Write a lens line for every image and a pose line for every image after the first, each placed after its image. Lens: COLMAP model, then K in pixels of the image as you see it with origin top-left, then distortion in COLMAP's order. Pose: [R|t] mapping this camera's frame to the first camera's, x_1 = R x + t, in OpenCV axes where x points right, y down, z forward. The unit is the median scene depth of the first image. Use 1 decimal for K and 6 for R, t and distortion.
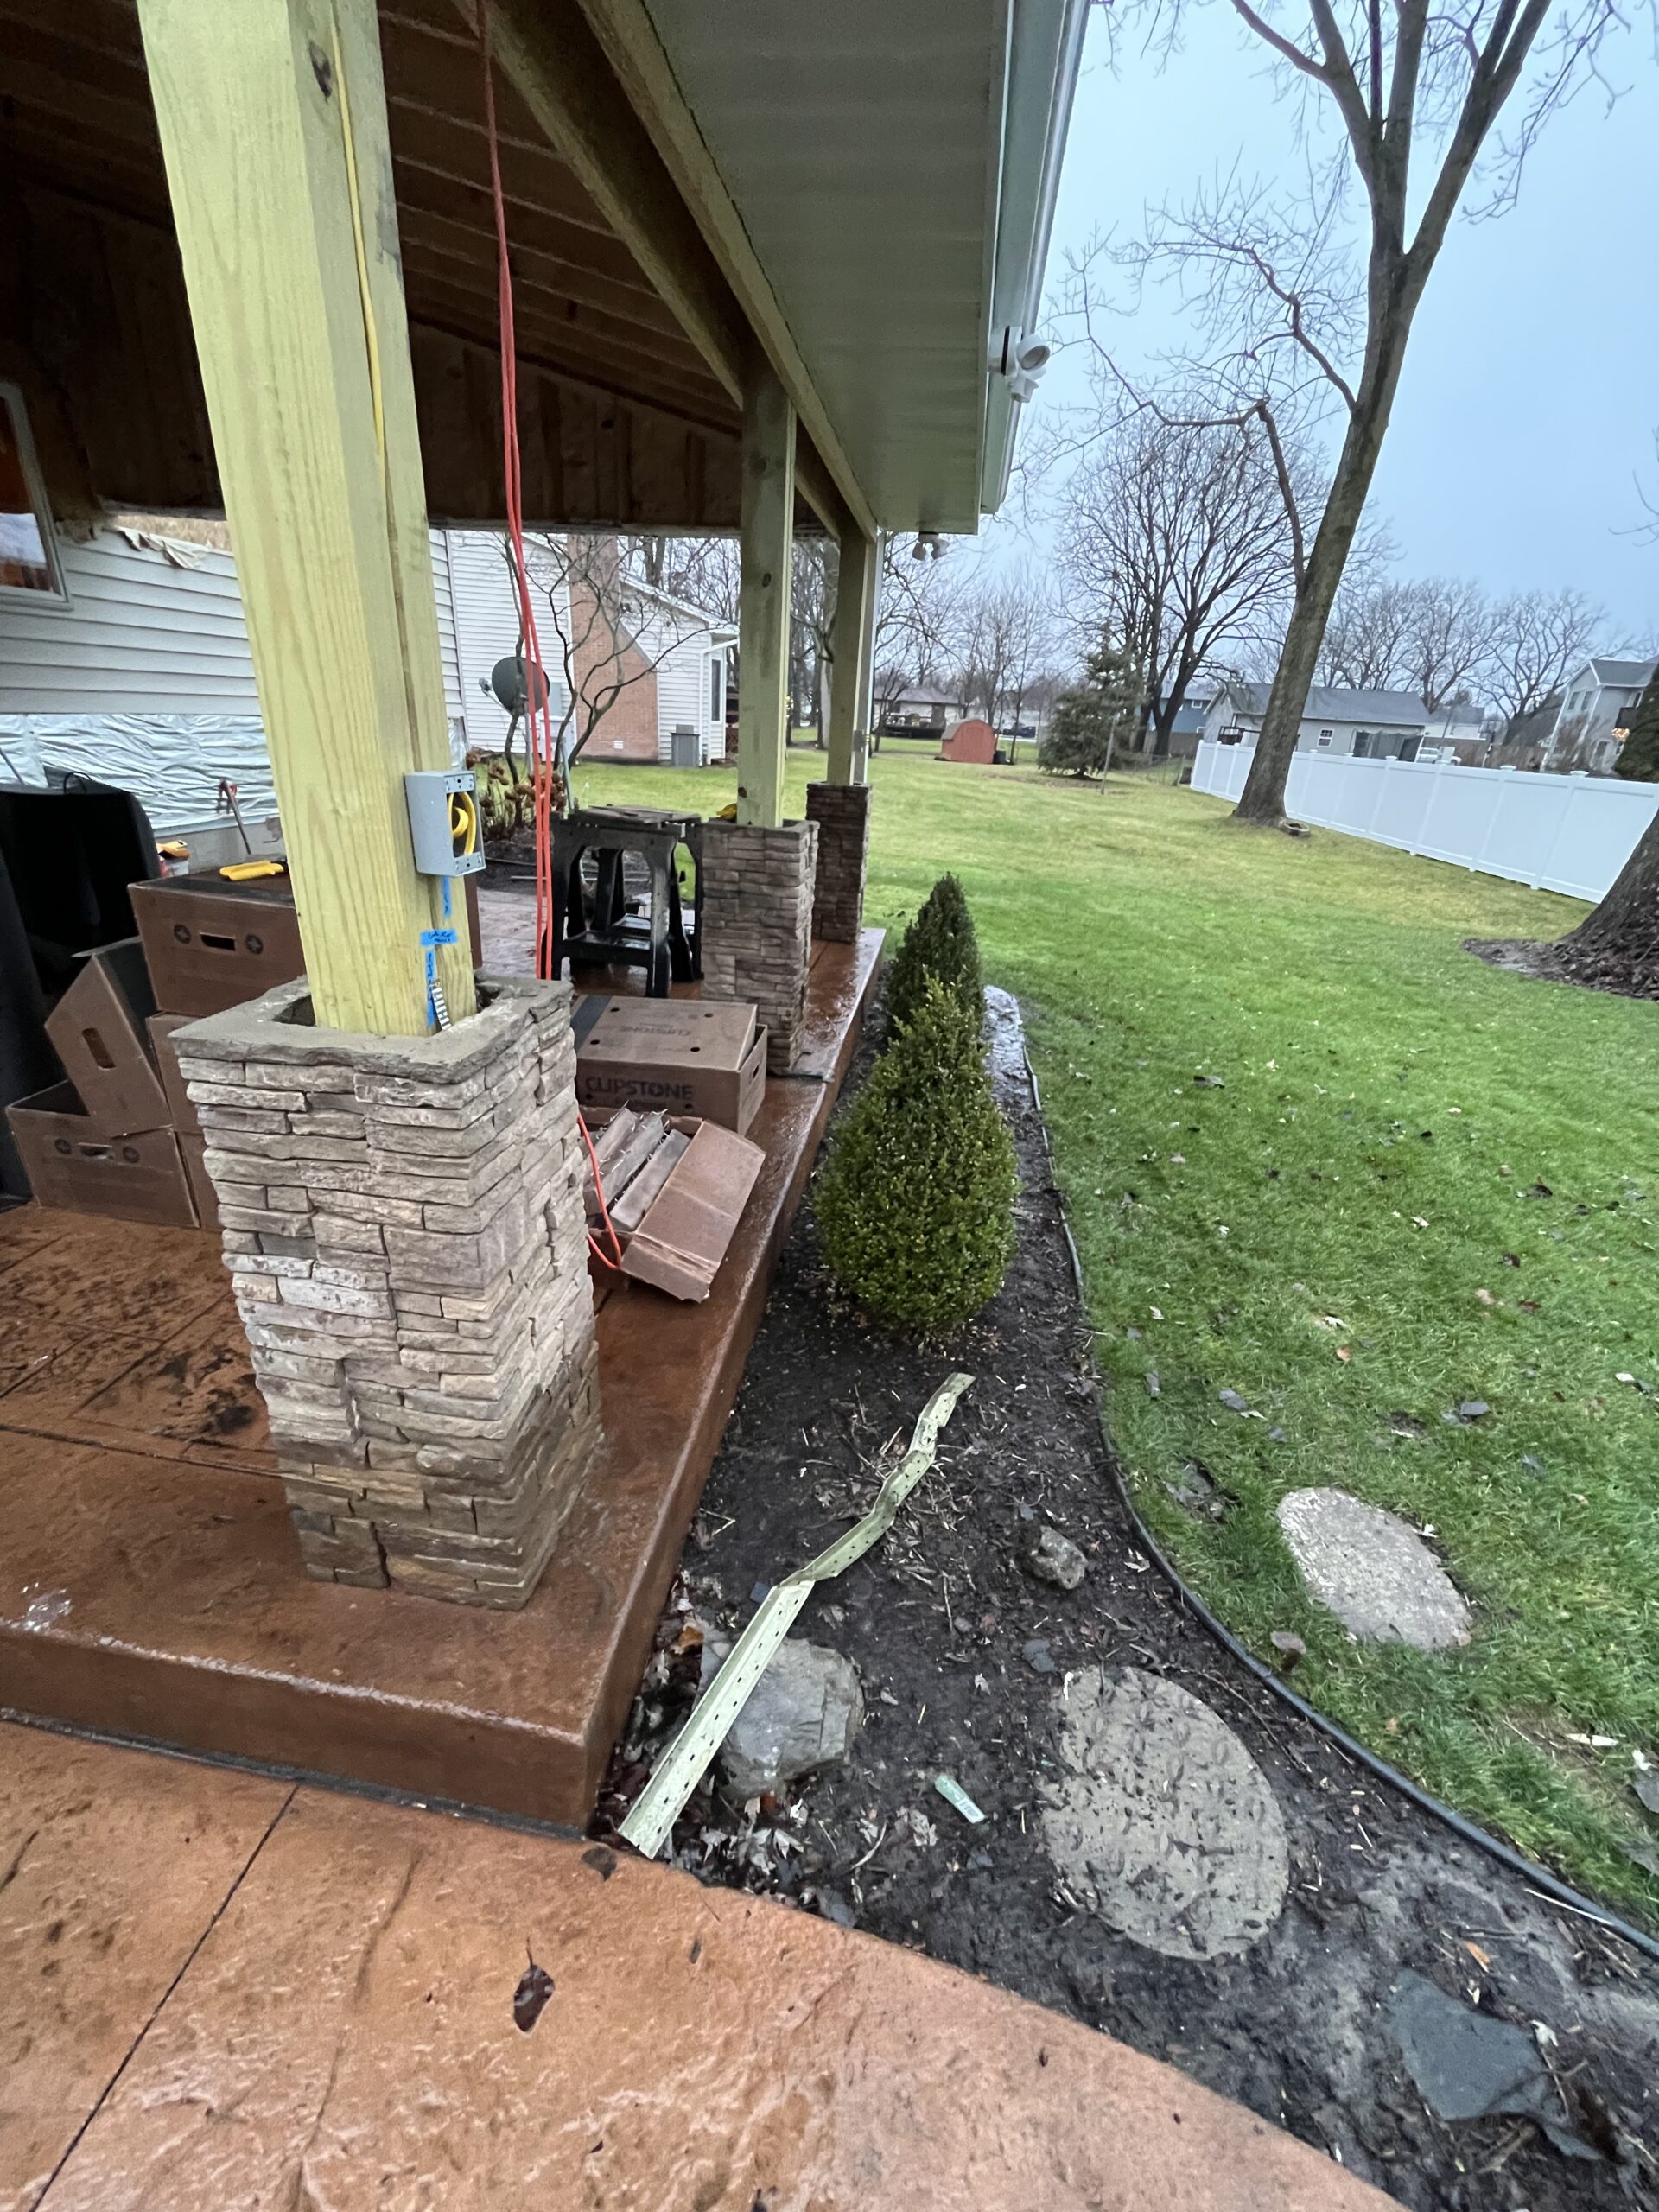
lens RADIAL K [[892.6, 0, 829.5], [0, 892.6, 1106.0], [0, 0, 1]] dist [-0.007256, -0.000232]
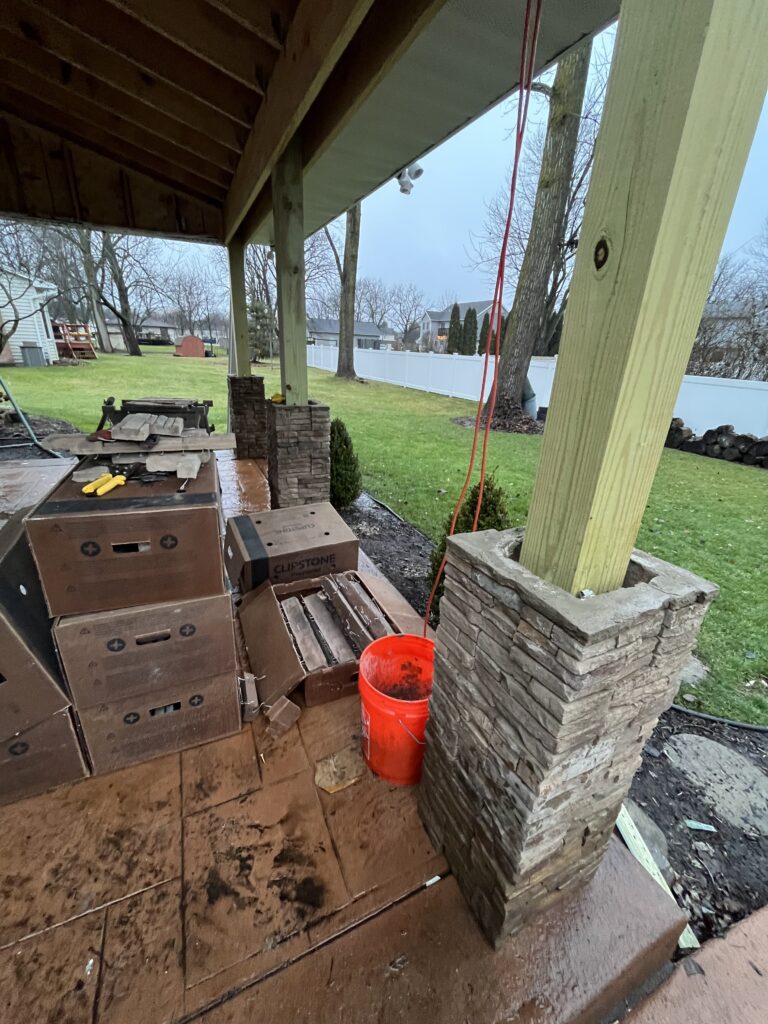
lens RADIAL K [[412.6, 0, 384.0], [0, 412.6, 512.0], [0, 0, 1]] dist [-0.003027, -0.000102]
pose [[0.837444, -0.221662, 0.499552, -0.140535], [0.222725, 0.973129, 0.058424, -0.039408], [-0.499079, 0.062336, 0.864311, 0.070184]]
